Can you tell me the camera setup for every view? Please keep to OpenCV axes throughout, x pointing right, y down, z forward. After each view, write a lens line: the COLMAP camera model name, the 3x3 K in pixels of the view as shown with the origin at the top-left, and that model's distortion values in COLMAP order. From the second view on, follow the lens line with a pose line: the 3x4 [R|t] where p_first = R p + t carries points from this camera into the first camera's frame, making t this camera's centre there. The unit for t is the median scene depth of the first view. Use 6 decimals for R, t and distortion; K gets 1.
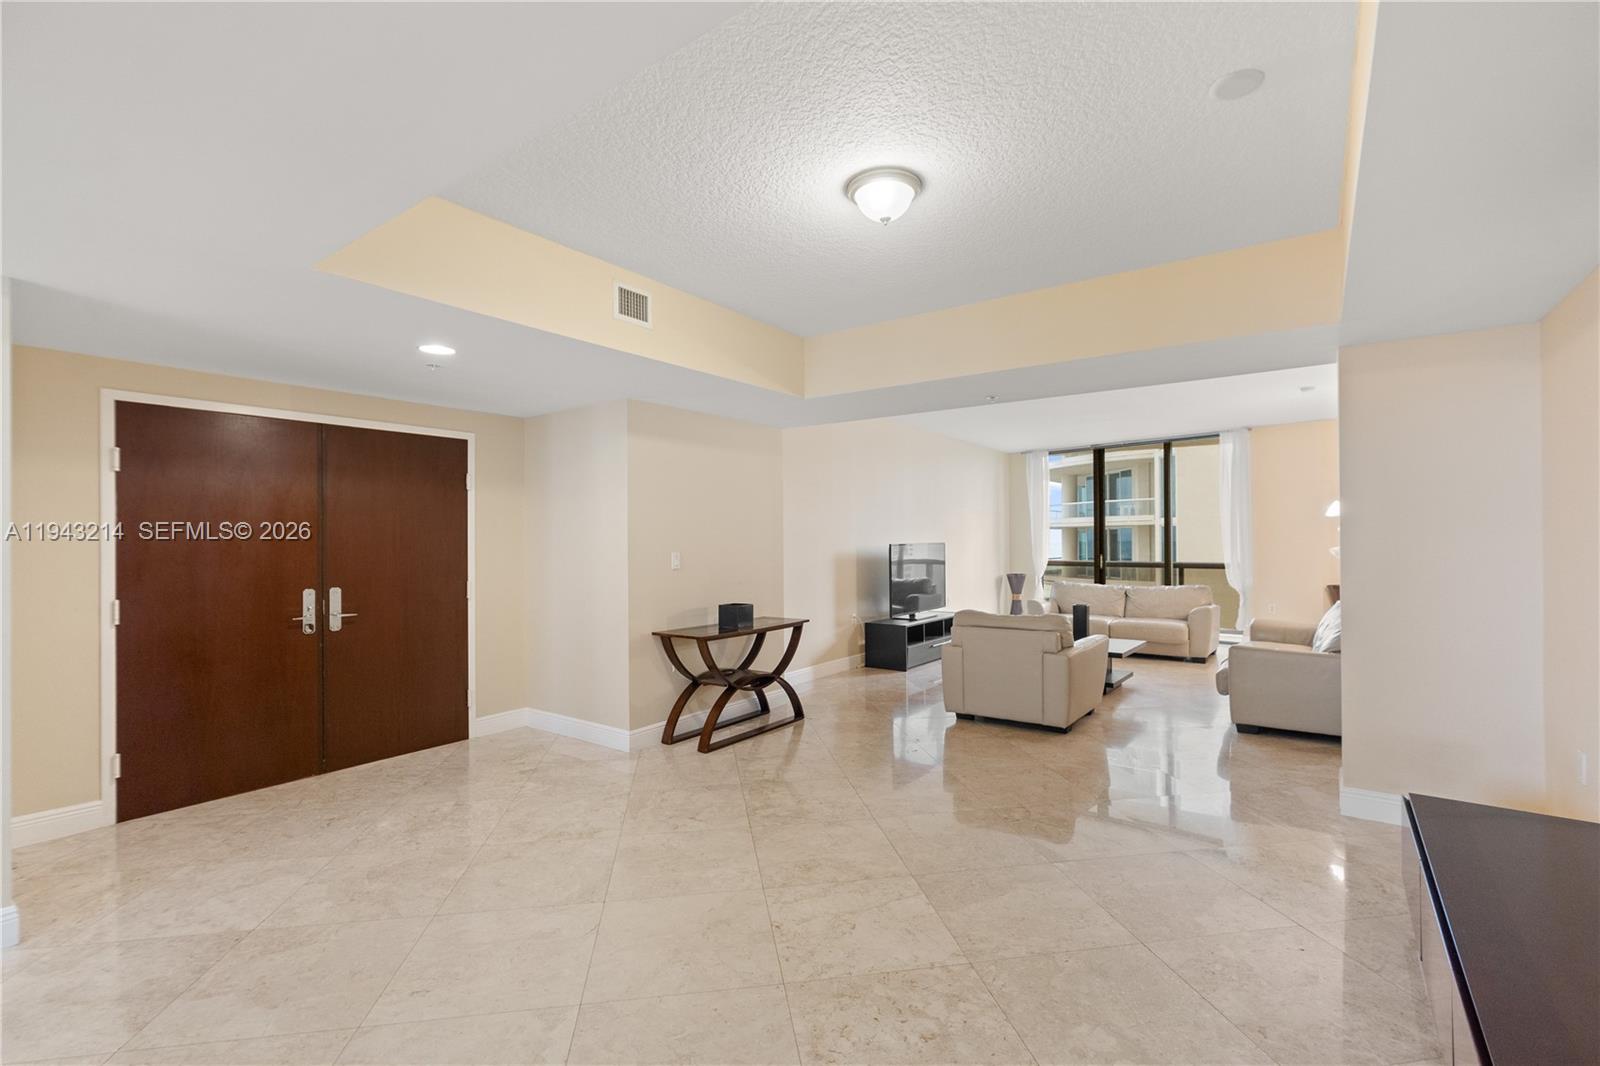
lens RADIAL K [[709.7, 0, 797.0], [0, 709.7, 533.7], [0, 0, 1]] dist [-0.009684, 0.003192]
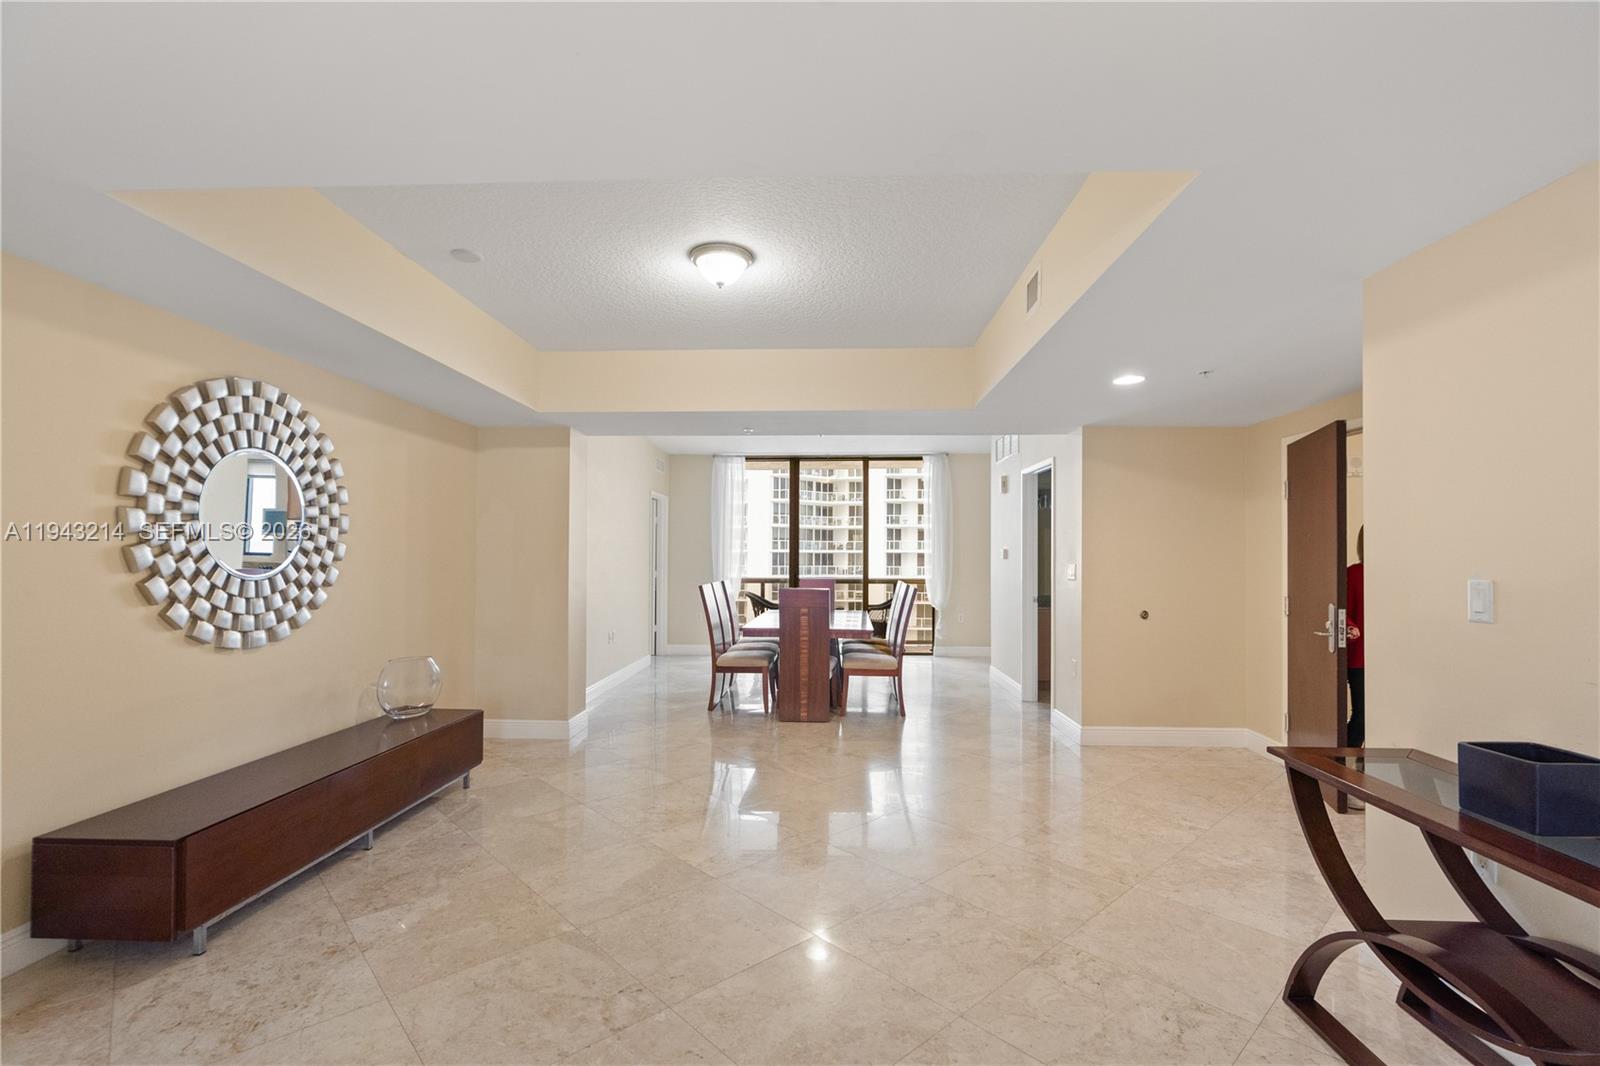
lens RADIAL K [[709.7, 0, 803.7], [0, 709.7, 547.2], [0, 0, 1]] dist [-0.009684, 0.003192]
pose [[-0.824862, -0.003806, -0.565321, 0.383868], [0.008089, 0.999796, -0.018534, 0.014021], [0.565276, -0.019861, -0.824662, 1.159758]]
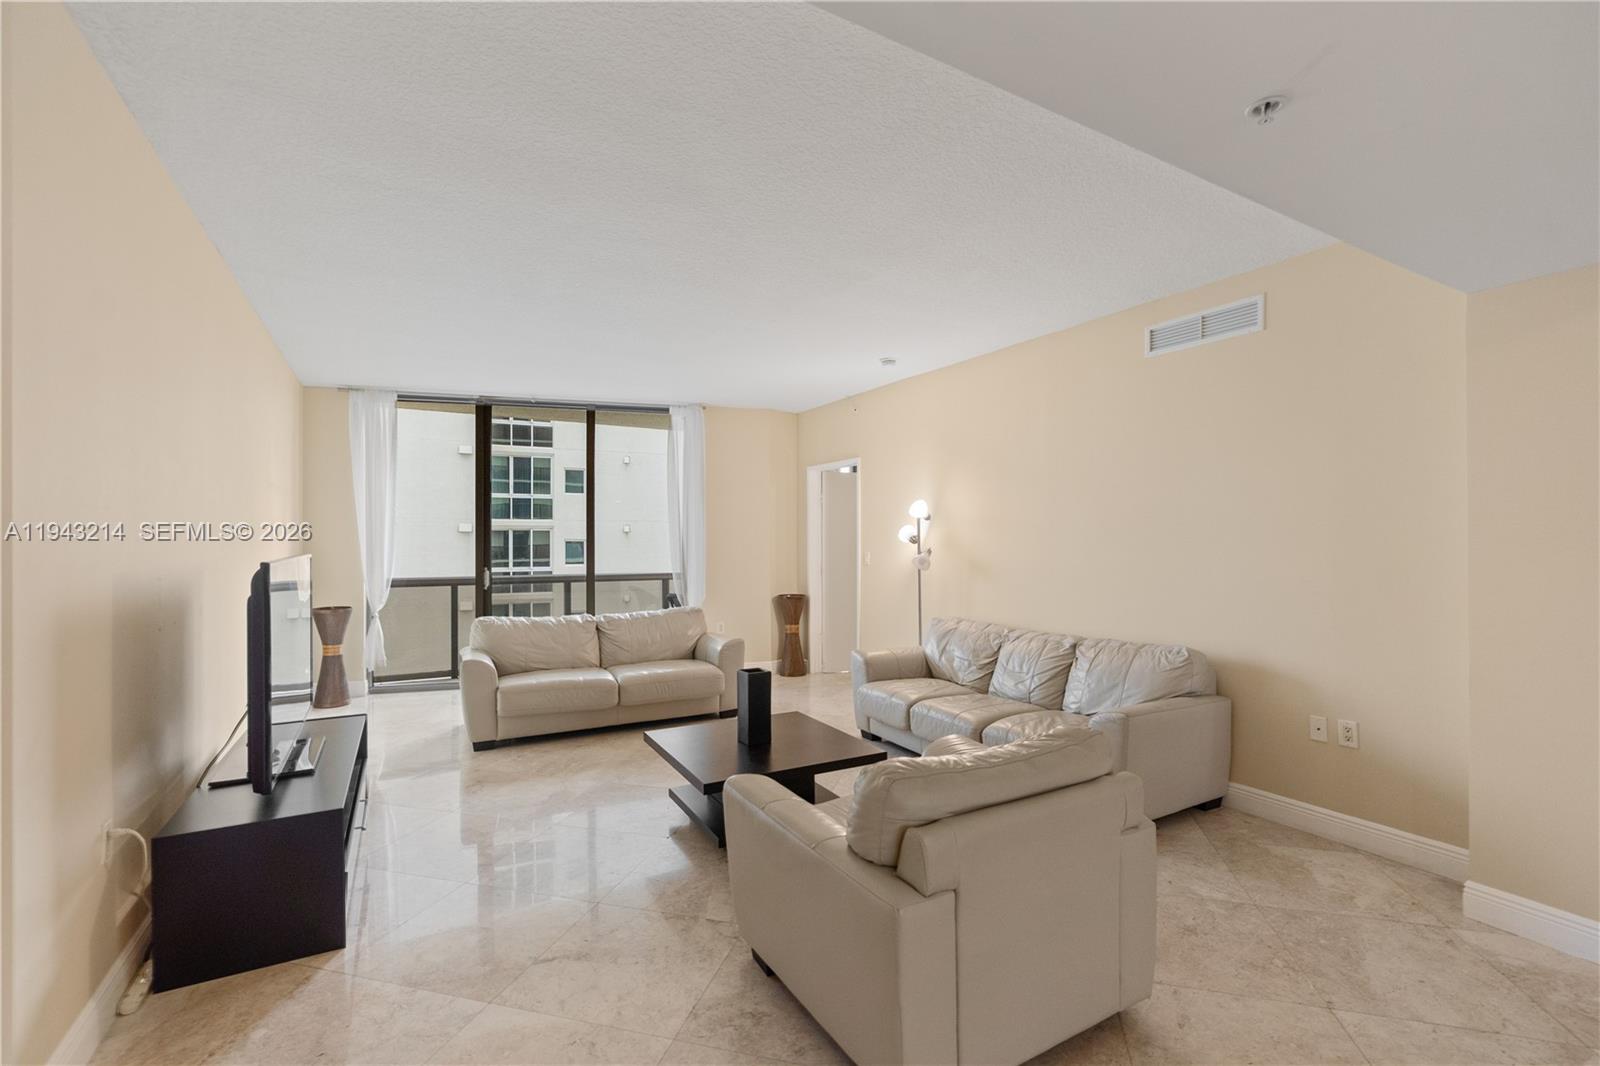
lens RADIAL K [[709.7, 0, 801.2], [0, 709.7, 537.3], [0, 0, 1]] dist [-0.009684, 0.003192]
pose [[0.406789, 0.009227, 0.913476, -0.095874], [-0.010602, 0.999929, -0.005379, 0.005087], [-0.913461, -0.007497, 0.406858, 1.028203]]
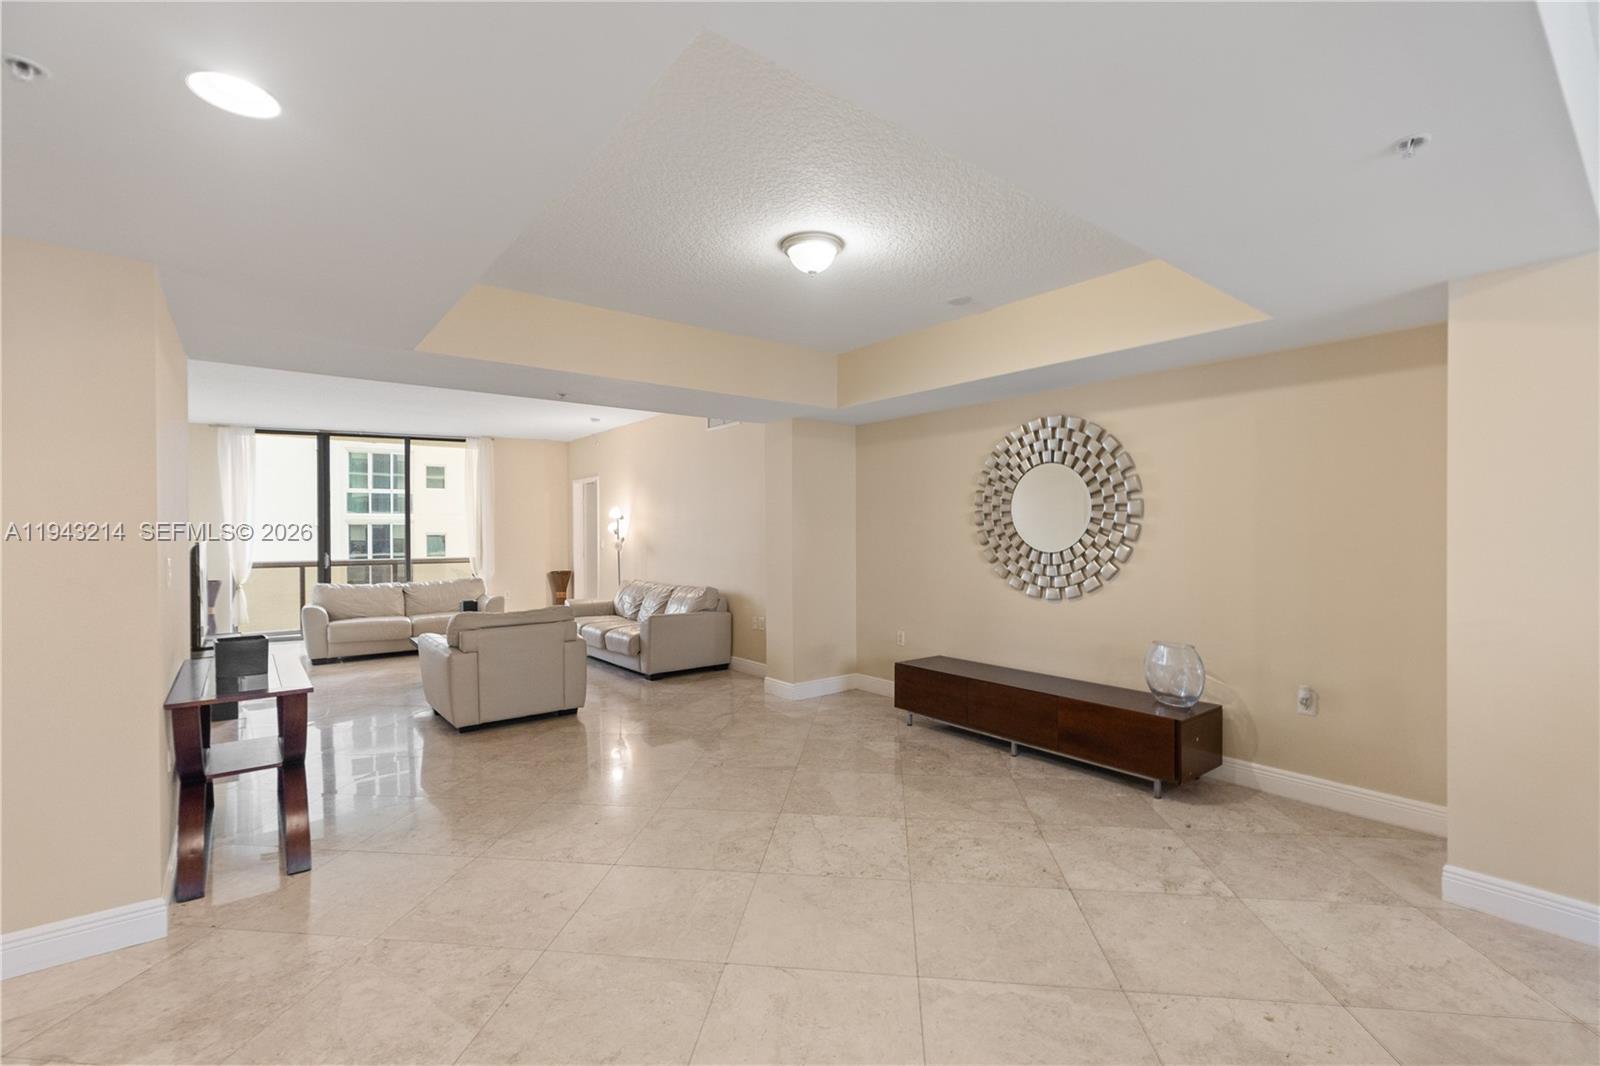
lens RADIAL K [[709.7, 0, 798.1], [0, 709.7, 531.7], [0, 0, 1]] dist [-0.009684, 0.003192]
pose [[0.268818, 0.005550, 0.963175, -0.596910], [-0.006018, 0.999974, -0.004083, 0.005639], [-0.963172, -0.004699, 0.268845, 0.389939]]
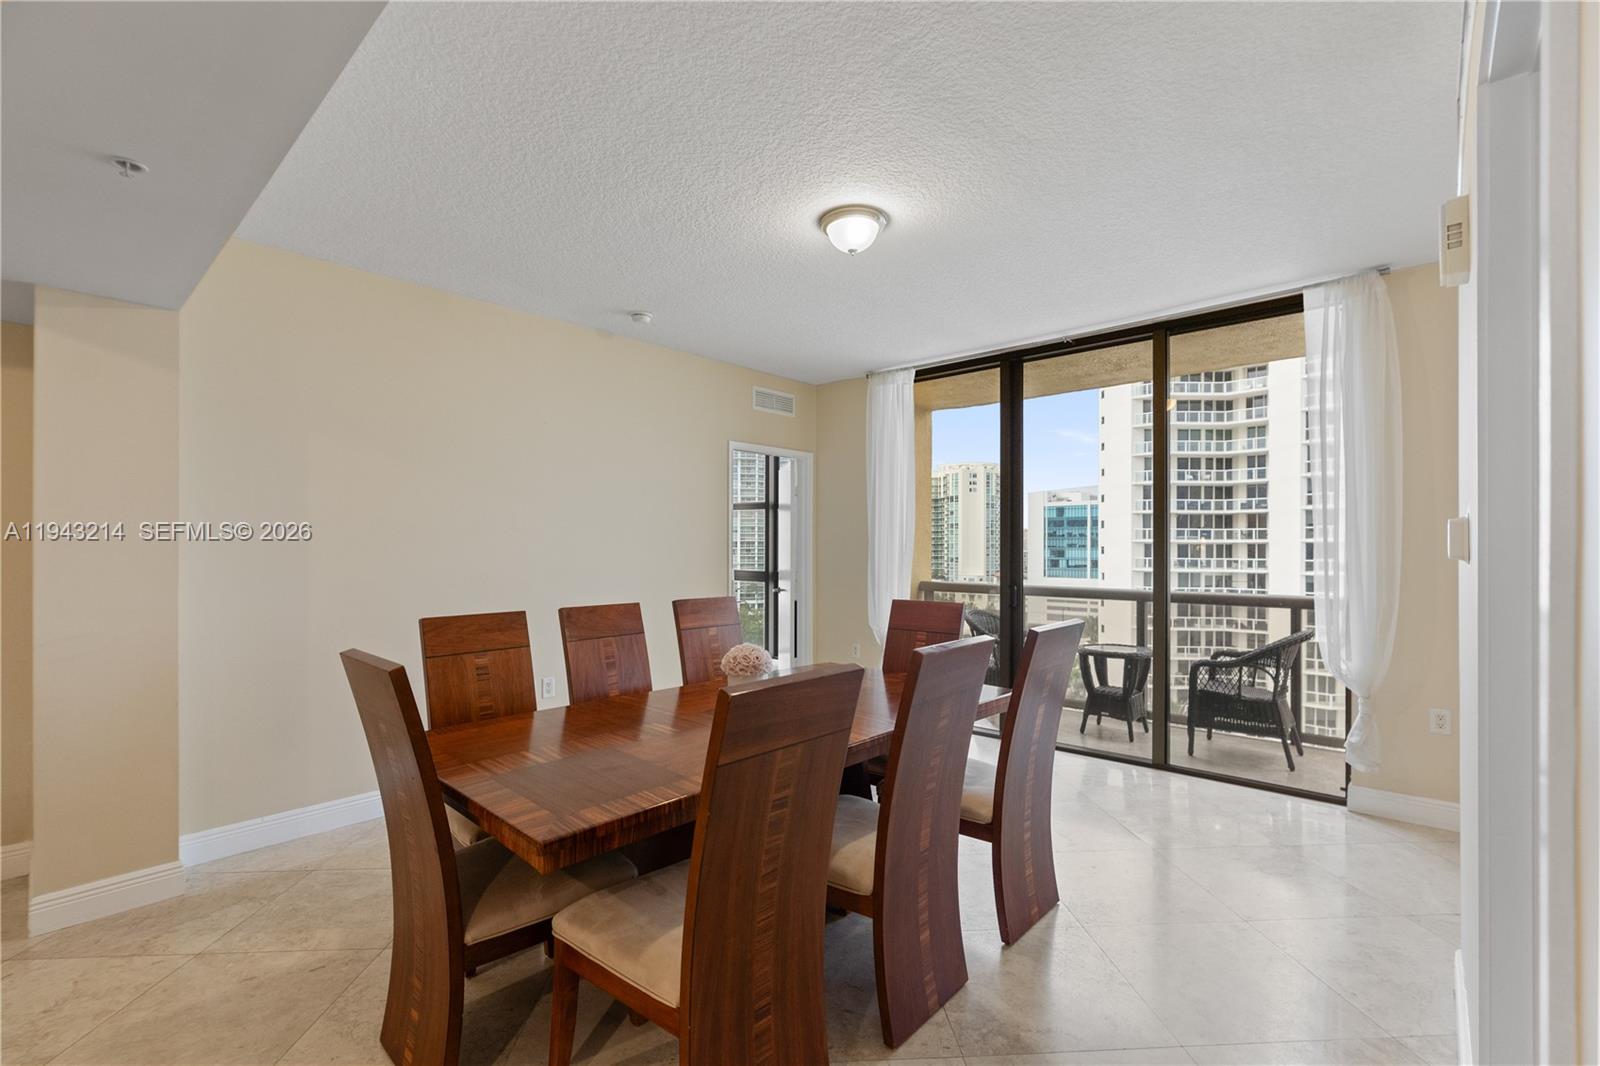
lens RADIAL K [[709.7, 0, 812.5], [0, 709.7, 530.9], [0, 0, 1]] dist [-0.009684, 0.003192]
pose [[-0.996016, 0.011260, 0.088458, -0.554748], [0.008979, 0.999618, -0.026134, 0.007697], [-0.088718, -0.025236, -0.995737, 0.514174]]
